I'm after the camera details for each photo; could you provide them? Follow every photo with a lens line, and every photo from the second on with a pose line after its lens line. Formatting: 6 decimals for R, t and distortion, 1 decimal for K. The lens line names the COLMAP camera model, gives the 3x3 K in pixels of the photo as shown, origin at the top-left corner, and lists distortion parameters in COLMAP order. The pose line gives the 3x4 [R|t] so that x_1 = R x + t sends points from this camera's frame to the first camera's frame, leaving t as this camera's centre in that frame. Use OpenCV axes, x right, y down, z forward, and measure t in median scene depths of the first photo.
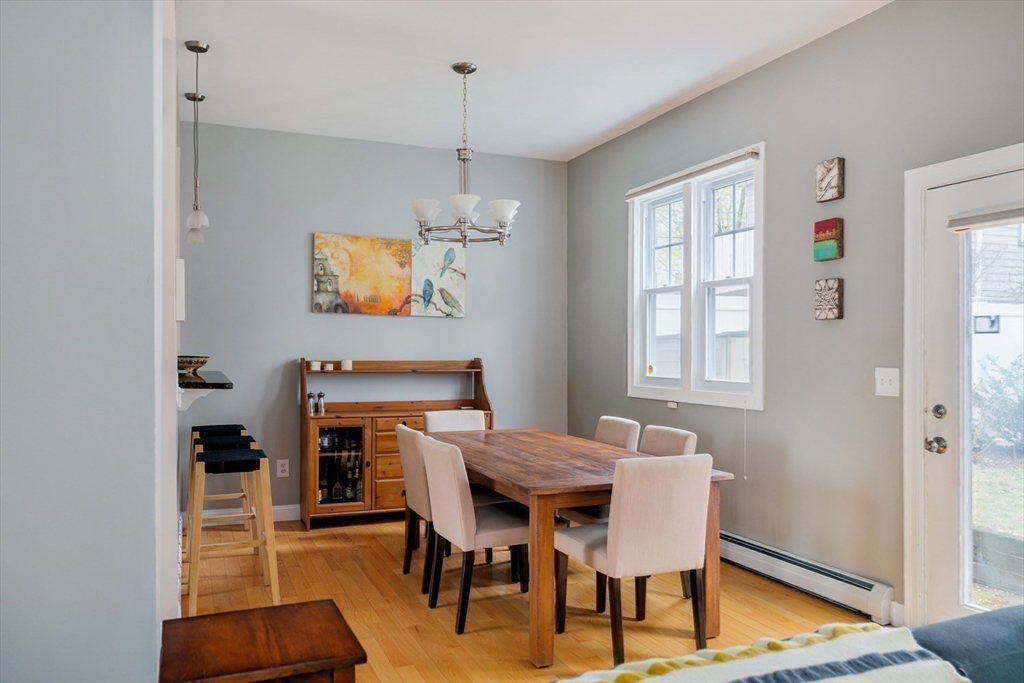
lens RADIAL K [[779.5, 0, 511.3], [0, 779.5, 357.7], [0, 0, 1]] dist [-0.003800, 0.002839]
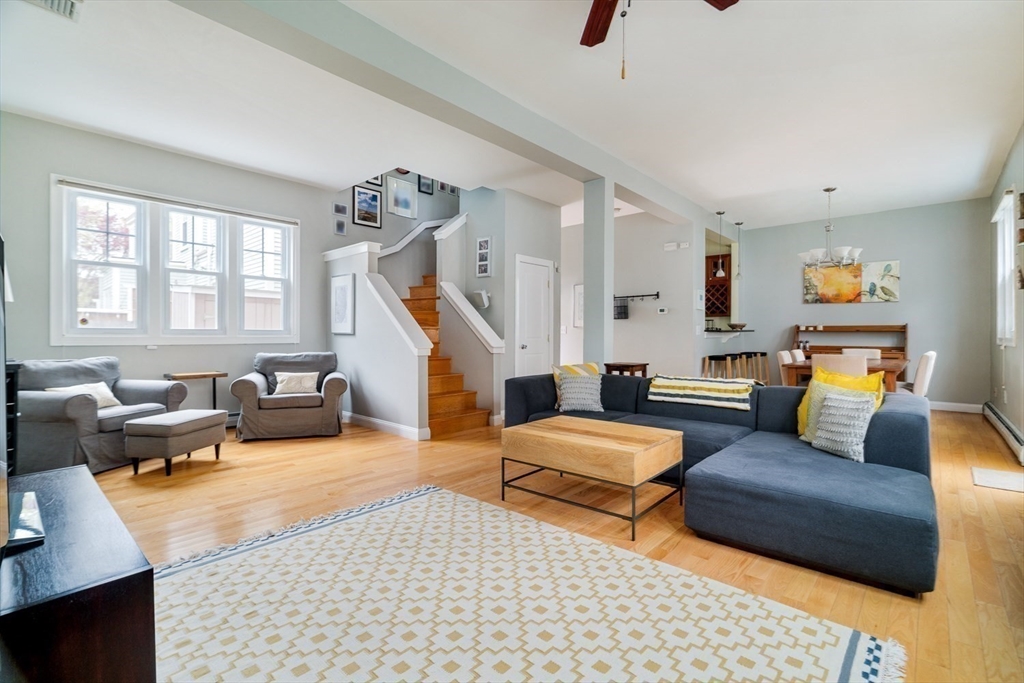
lens RADIAL K [[470.2, 0, 517.6], [0, 470.2, 337.6], [0, 0, 1]] dist [-0.003300, 0.001552]
pose [[0.439111, 0.003281, -0.898427, 0.594673], [-0.010357, 0.999945, -0.001411, 0.048152], [0.898373, 0.009924, 0.439121, -0.300134]]
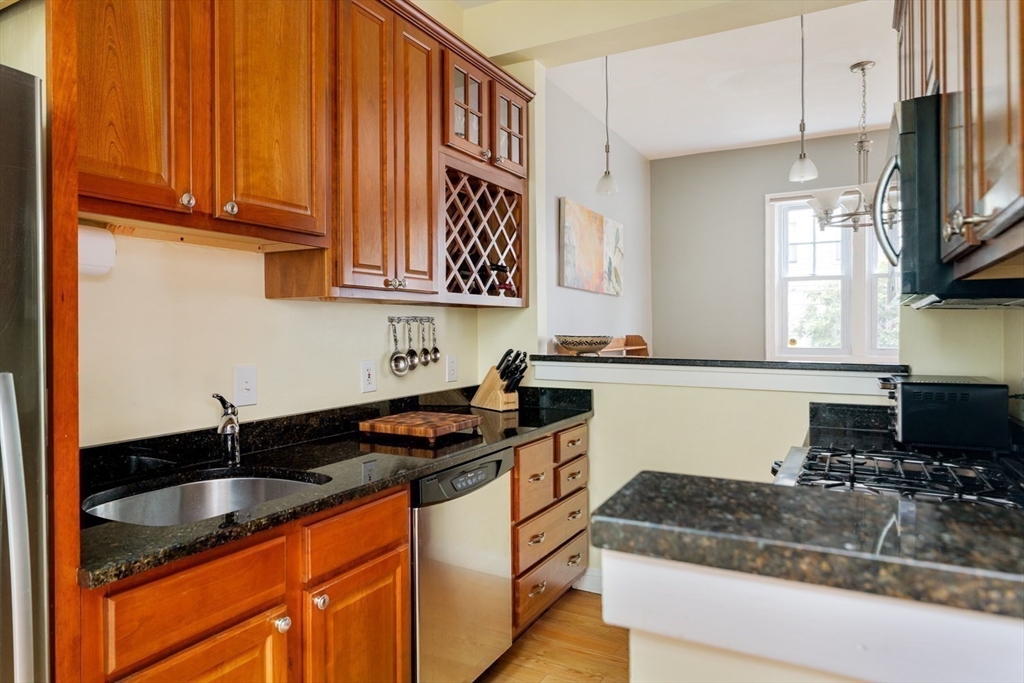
lens RADIAL K [[643.3, 0, 516.8], [0, 643.3, 329.5], [0, 0, 1]] dist [0.002091, -0.001359]
pose [[0.775380, -0.007107, 0.631455, -0.794502], [0.016994, 0.999809, -0.009615, -0.002416], [-0.631266, 0.018186, 0.775353, 0.485271]]
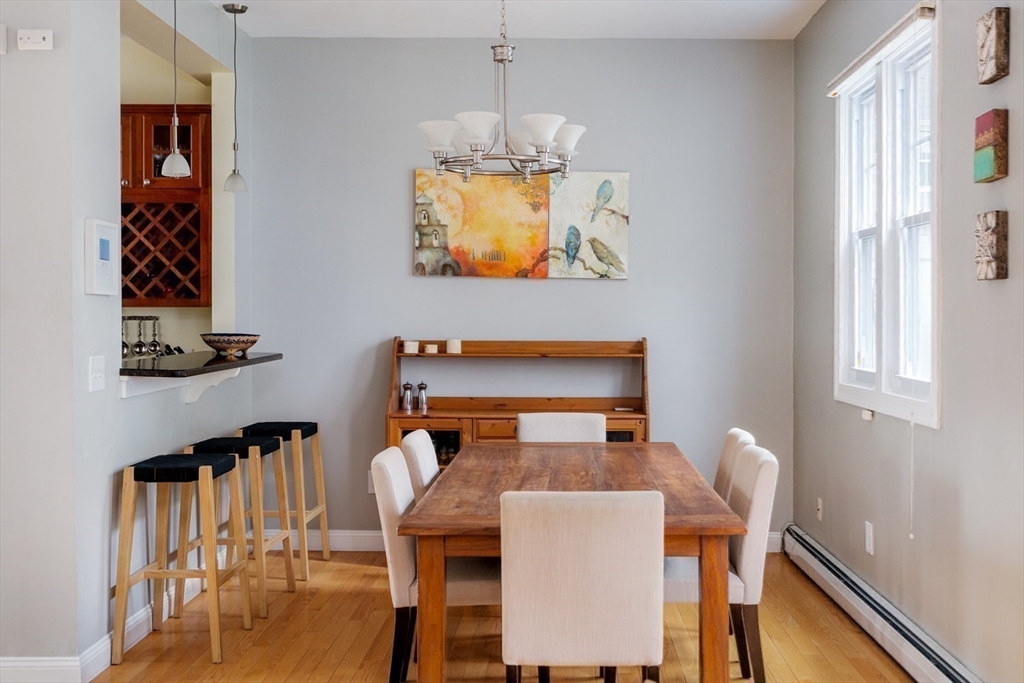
lens RADIAL K [[1131.4, 0, 564.5], [0, 1131.4, 334.4], [0, 0, 1]] dist [-0.000645, 0.000000]
pose [[0.925905, 0.004548, -0.377728, 0.302967], [-0.003418, 0.999987, 0.003662, -0.006417], [0.377740, -0.002100, 0.925909, 0.051306]]
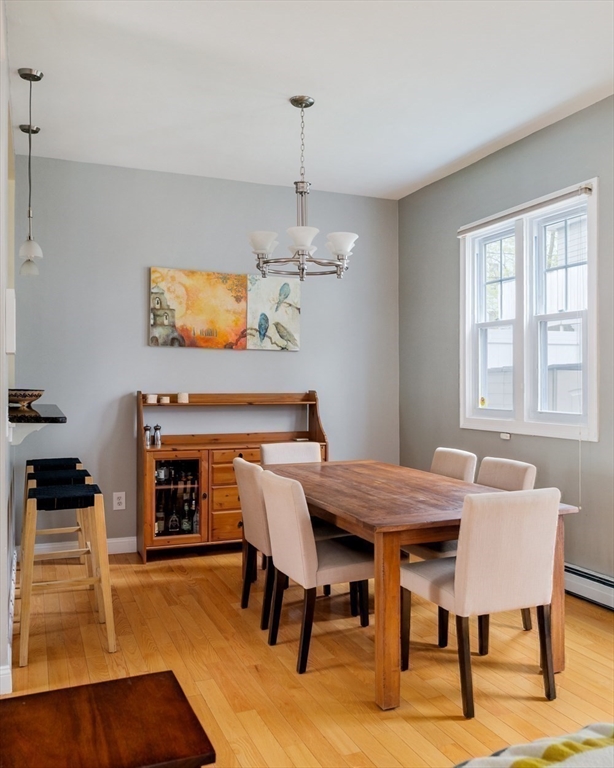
lens RADIAL K [[725.0, 0, 366.5], [0, 725.0, 383.8], [0, 0, 1]] dist [-0.007082, 0.000000]
pose [[0.999115, -0.002292, 0.042008, -0.013678], [0.002649, 0.999961, -0.008451, -0.000306], [-0.041987, 0.008555, 0.999082, 0.053928]]
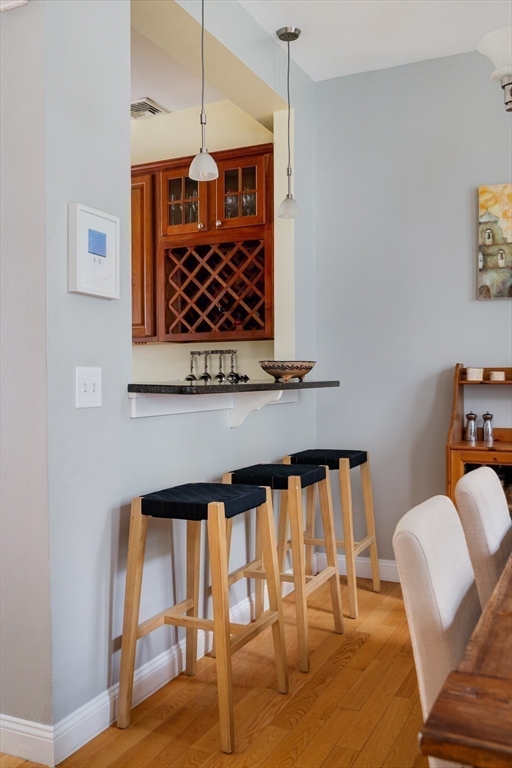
lens RADIAL K [[723.5, 0, 236.4], [0, 723.5, 380.2], [0, 0, 1]] dist [-0.004015, 0.000000]
pose [[0.661603, -0.009104, -0.749799, 0.096146], [-0.000339, 0.999923, -0.012440, 0.024472], [0.749854, 0.008484, 0.661549, 0.421148]]
